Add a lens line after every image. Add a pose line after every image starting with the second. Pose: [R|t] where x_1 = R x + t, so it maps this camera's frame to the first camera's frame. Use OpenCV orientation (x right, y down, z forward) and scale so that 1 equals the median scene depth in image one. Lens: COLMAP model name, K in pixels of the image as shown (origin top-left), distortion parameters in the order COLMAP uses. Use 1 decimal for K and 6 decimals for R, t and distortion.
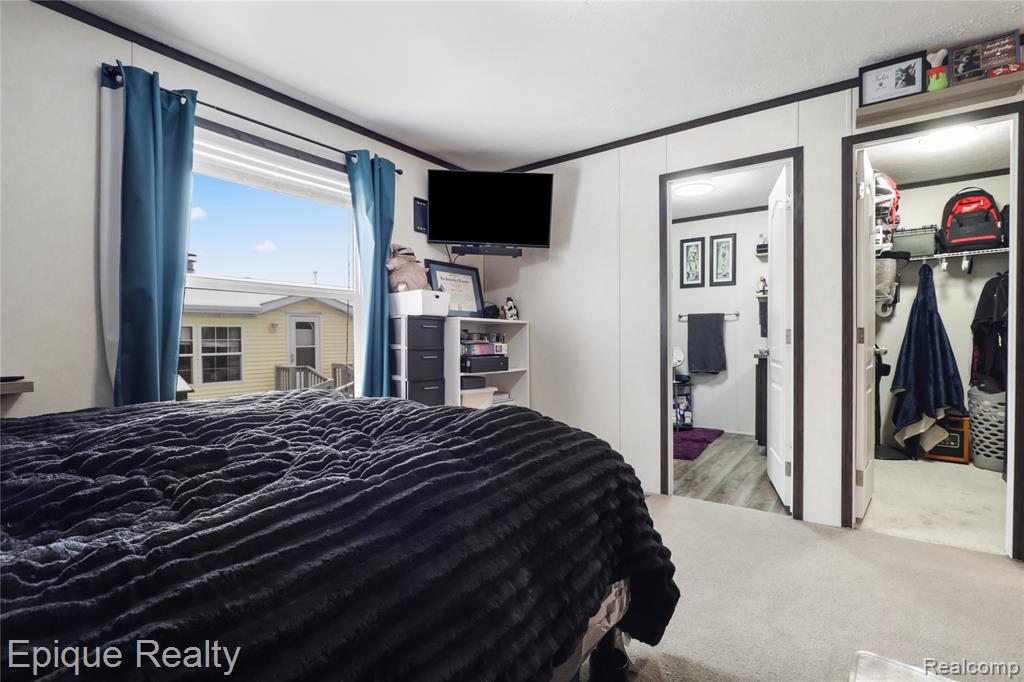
lens RADIAL K [[466.4, 0, 513.4], [0, 466.4, 344.2], [0, 0, 1]] dist [-0.020894, 0.006517]
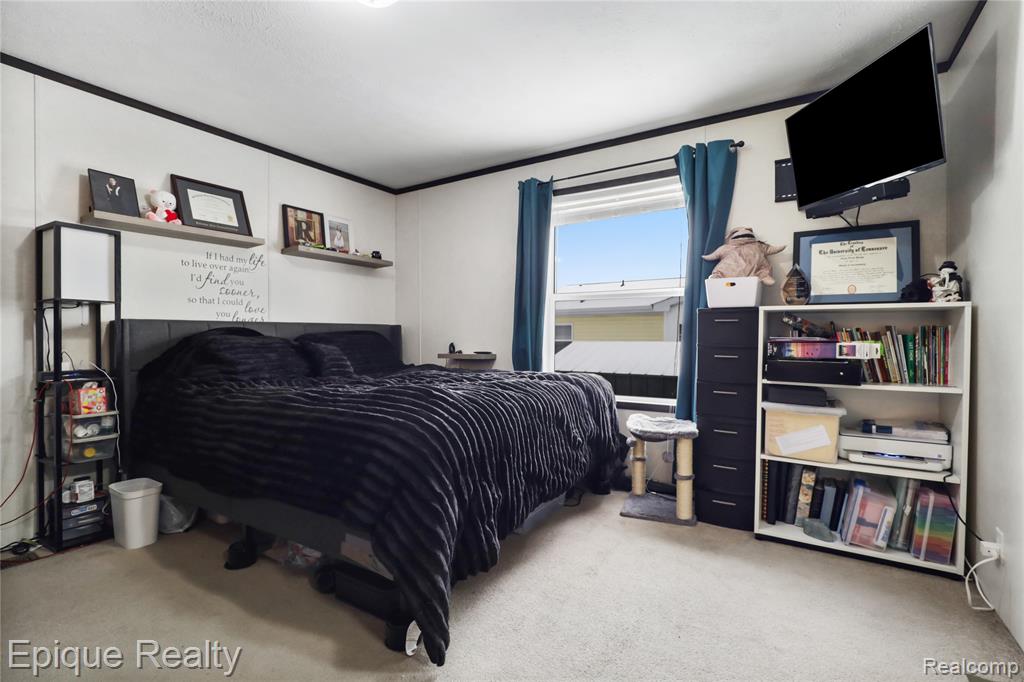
lens RADIAL K [[466.4, 0, 513.4], [0, 466.4, 344.2], [0, 0, 1]] dist [-0.020894, 0.006517]
pose [[0.063735, 0.019526, -0.997776, 0.603381], [-0.015129, 0.999713, 0.018597, -0.003954], [0.997852, 0.013910, 0.064012, 0.522458]]
